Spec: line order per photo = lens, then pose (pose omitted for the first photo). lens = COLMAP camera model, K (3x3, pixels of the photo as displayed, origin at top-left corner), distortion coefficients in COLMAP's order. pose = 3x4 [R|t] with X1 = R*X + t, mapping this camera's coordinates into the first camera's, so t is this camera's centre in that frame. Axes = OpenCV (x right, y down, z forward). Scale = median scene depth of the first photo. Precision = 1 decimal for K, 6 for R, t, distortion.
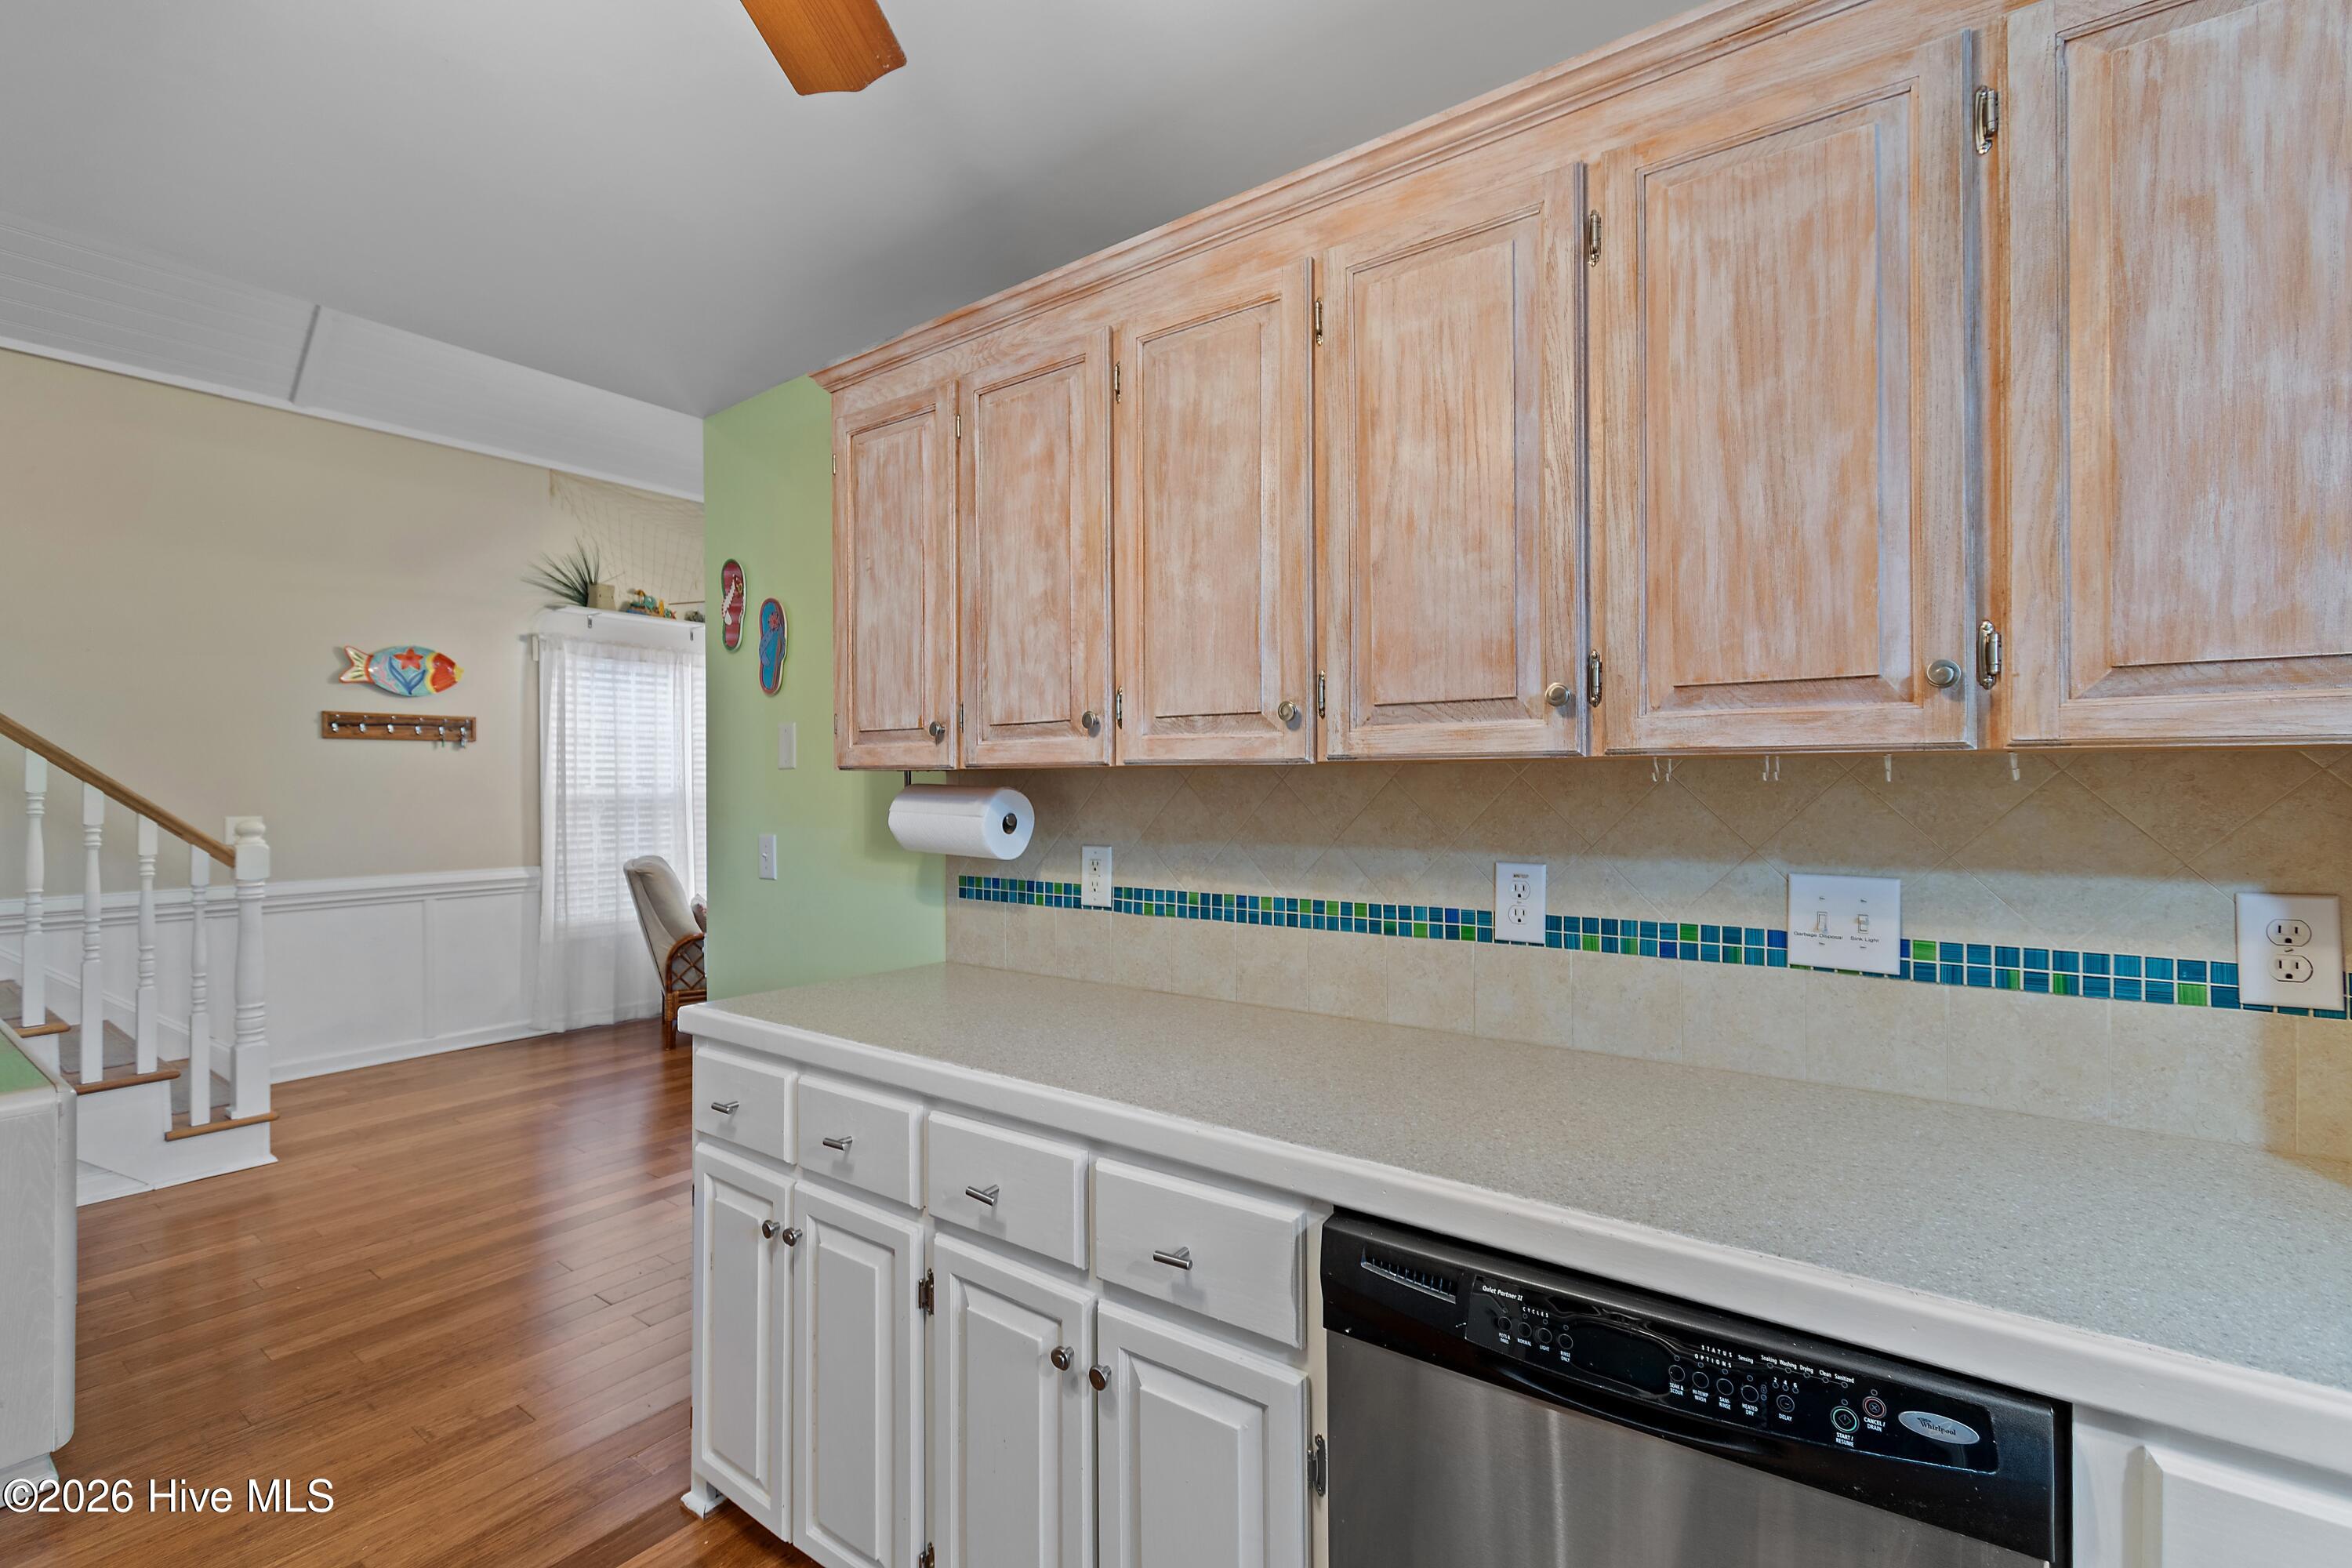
lens RADIAL K [[1027.4, 0, 1179.3], [0, 1027.4, 783.9], [0, 0, 1]] dist [0.001156, -0.002861]
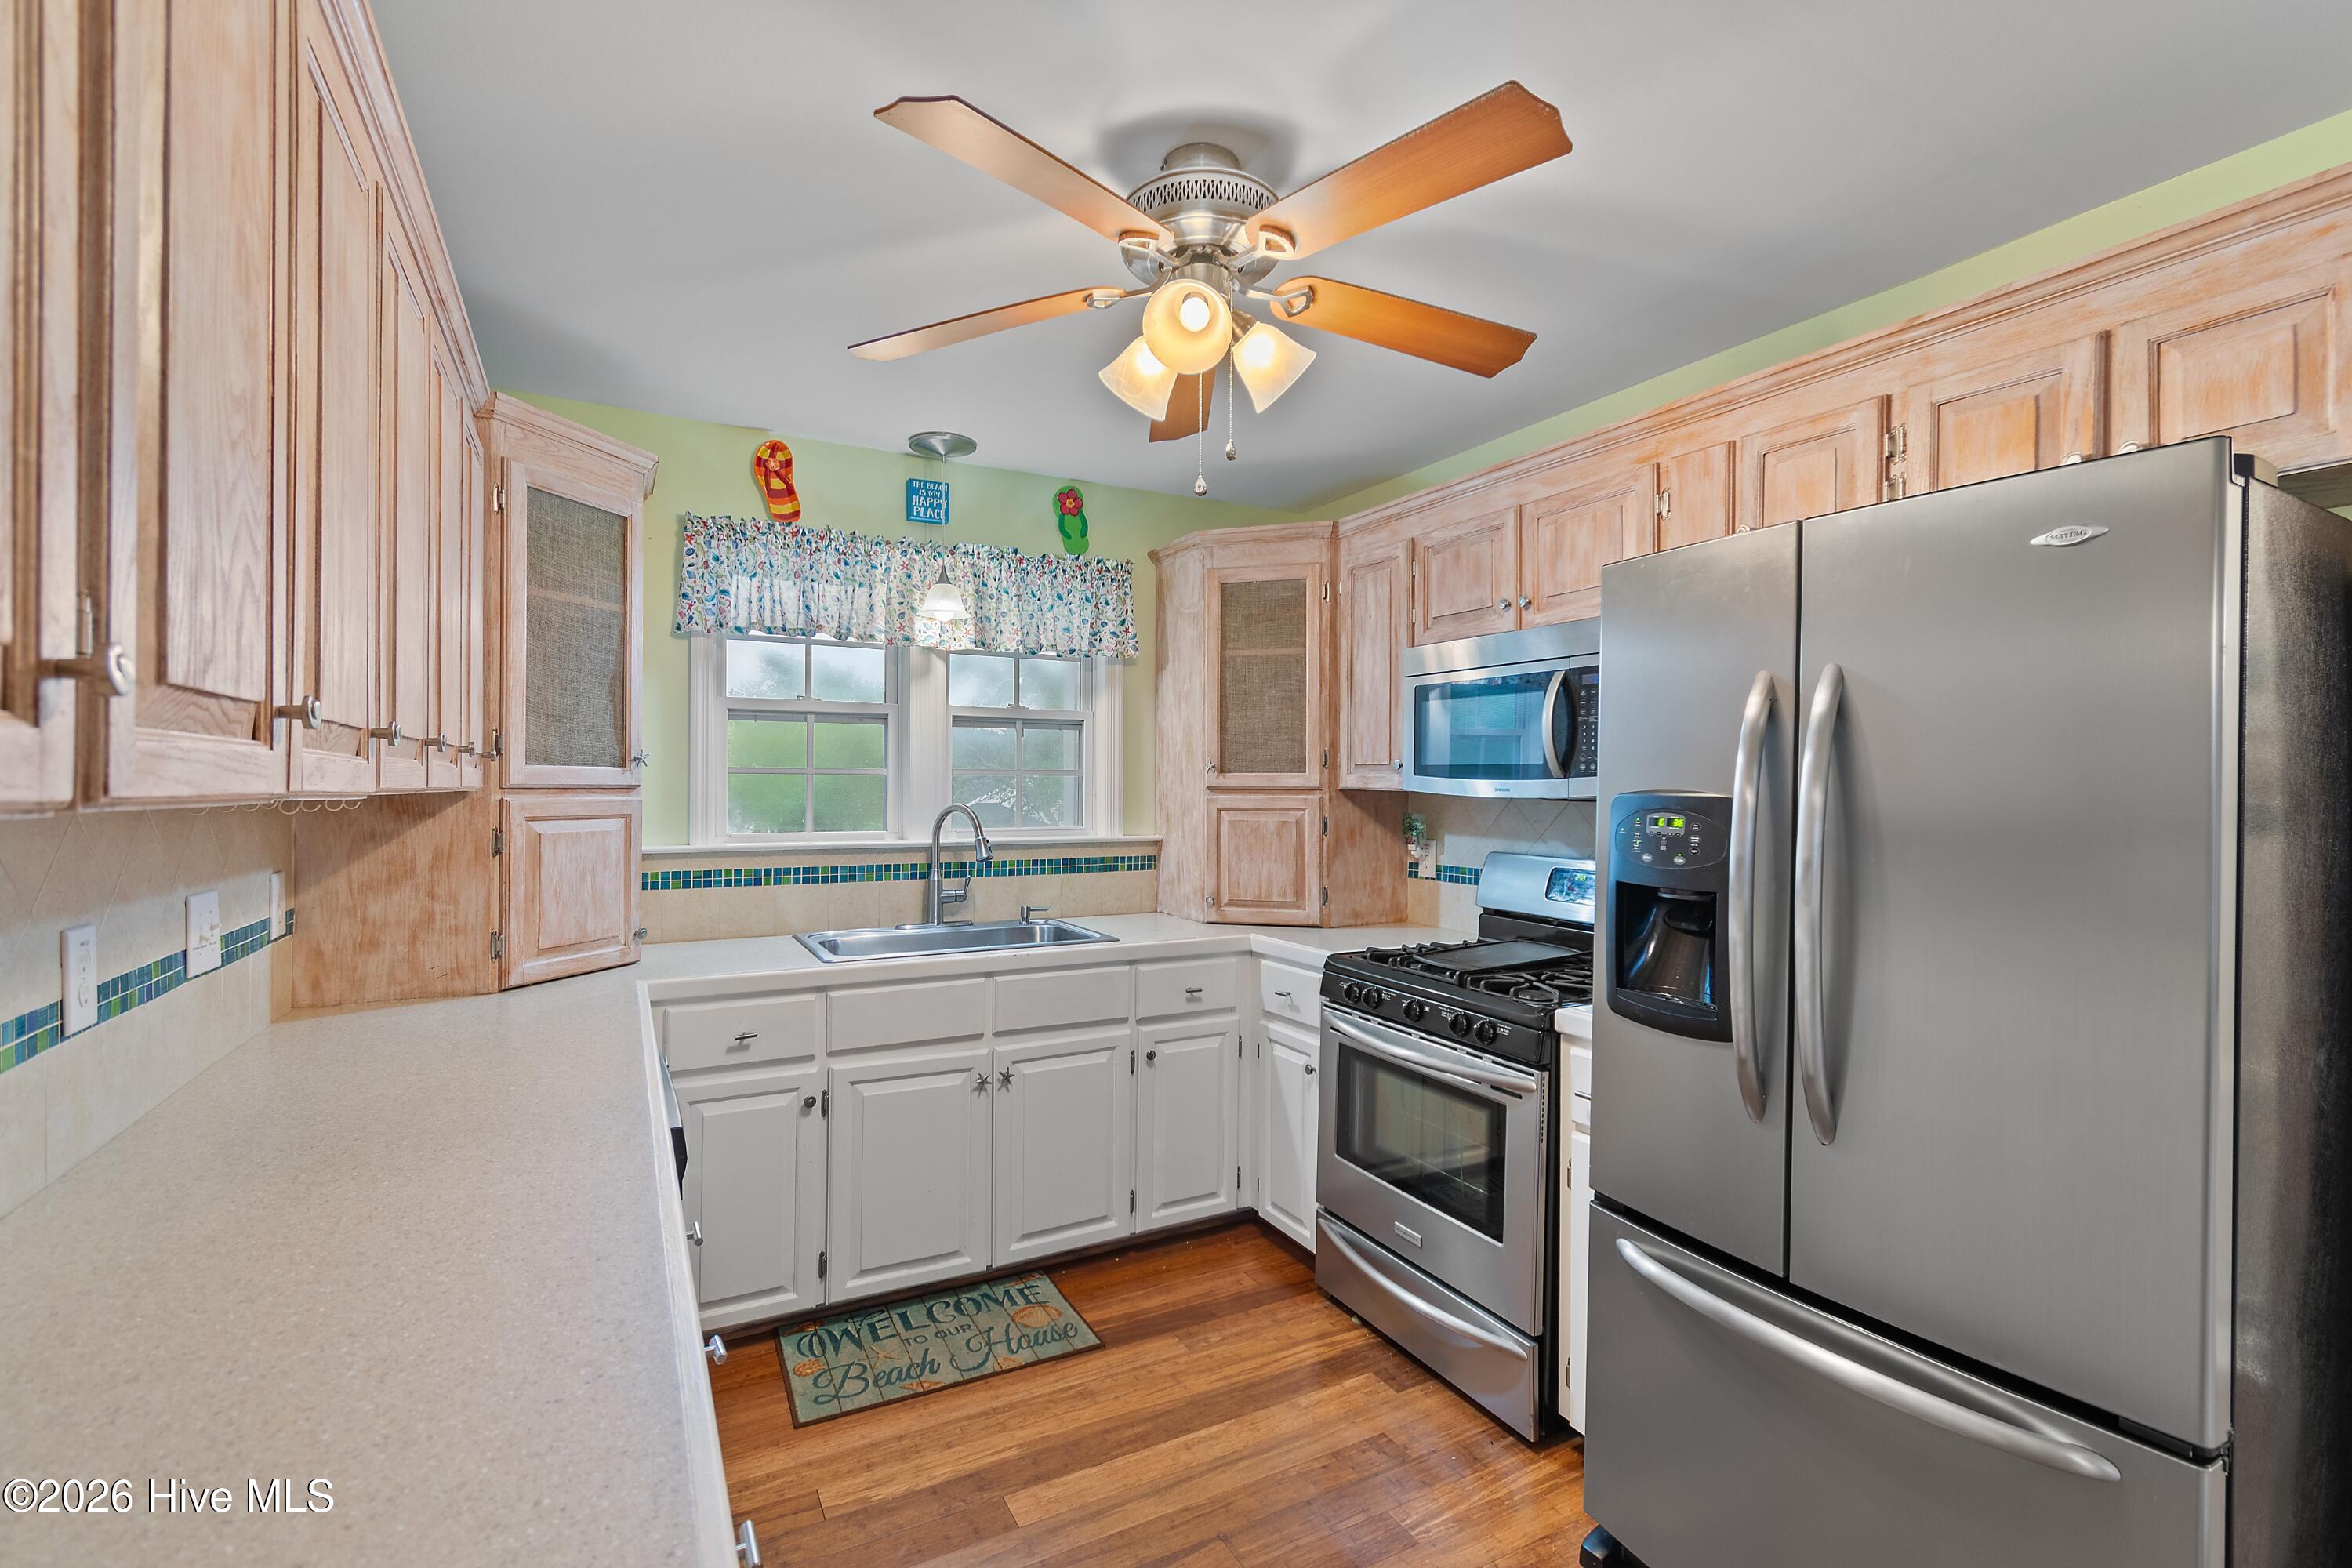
lens RADIAL K [[1039.0, 0, 1176.0], [0, 1039.0, 784.0], [0, 0, 1]] dist [0.004183, -0.001198]
pose [[-0.903942, 0.001115, 0.427653, -0.739665], [-0.000307, 0.999995, -0.003256, -0.026719], [-0.427654, -0.003074, -0.903937, 1.365314]]
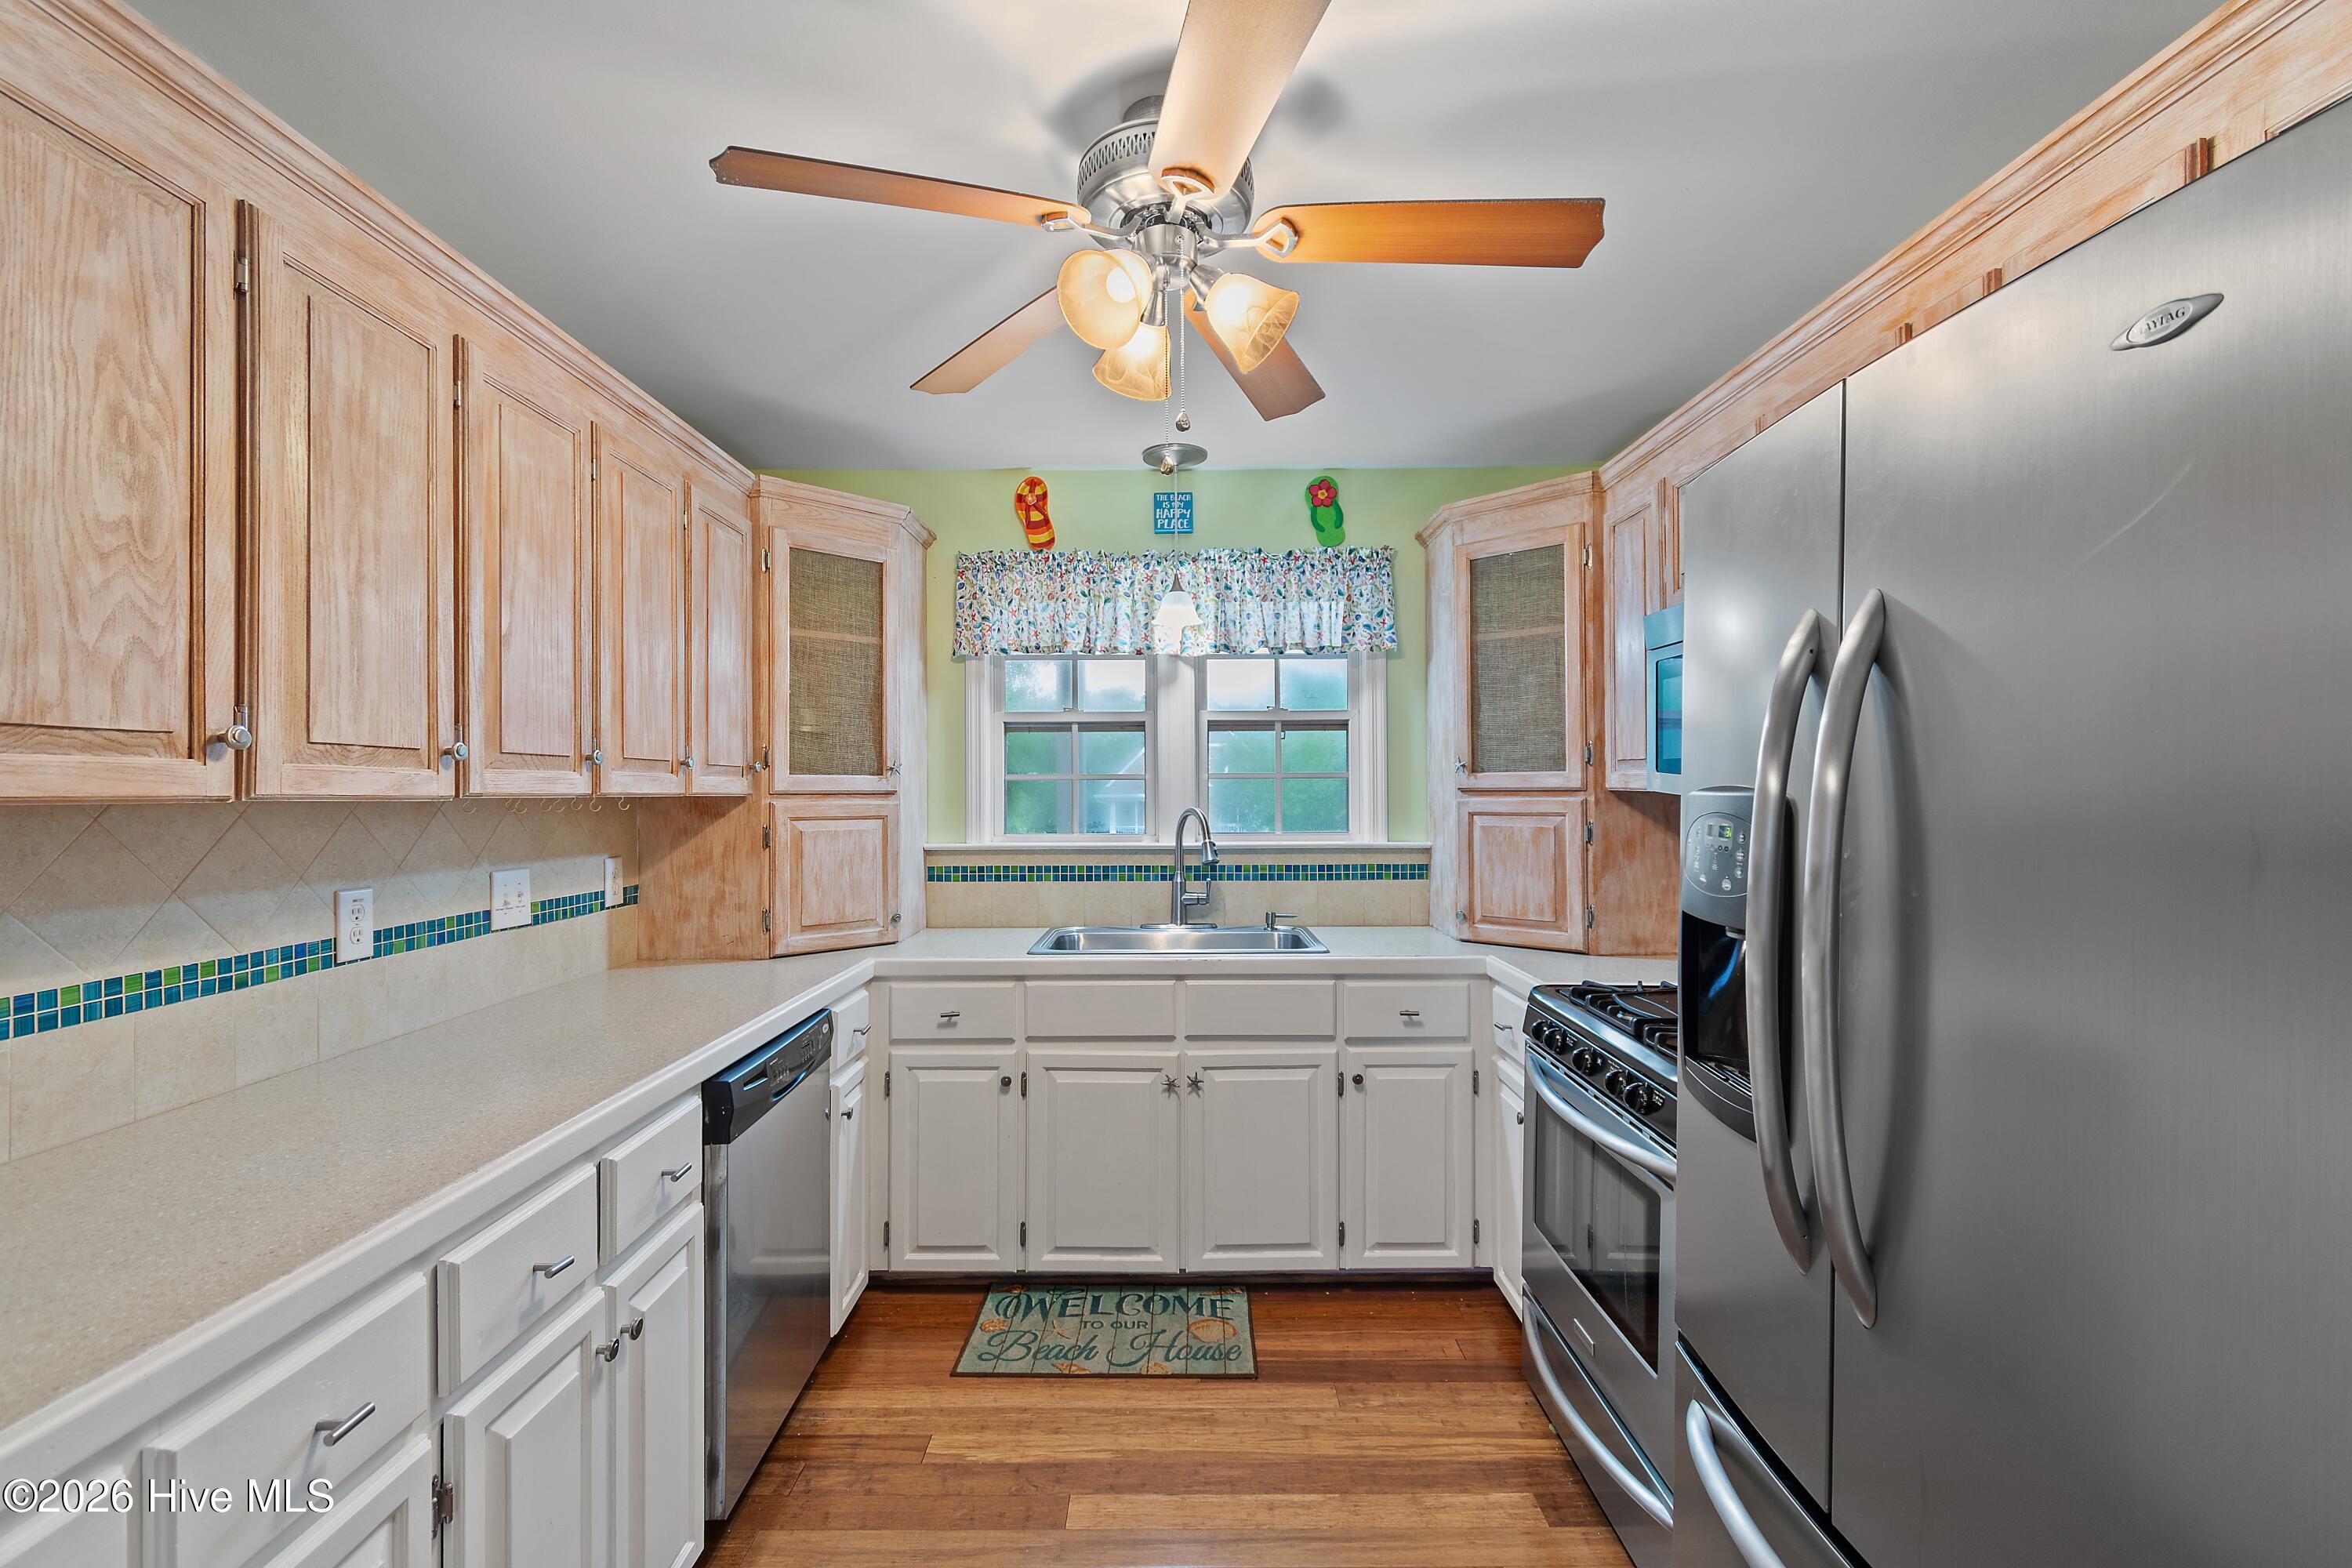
lens RADIAL K [[1039.0, 0, 1176.0], [0, 1039.0, 784.0], [0, 0, 1]] dist [0.004183, -0.001198]
pose [[-0.591576, 0.011578, 0.806166, -1.118294], [0.006006, 0.999932, -0.009954, -0.020452], [-0.806227, -0.001047, -0.591605, 0.960741]]
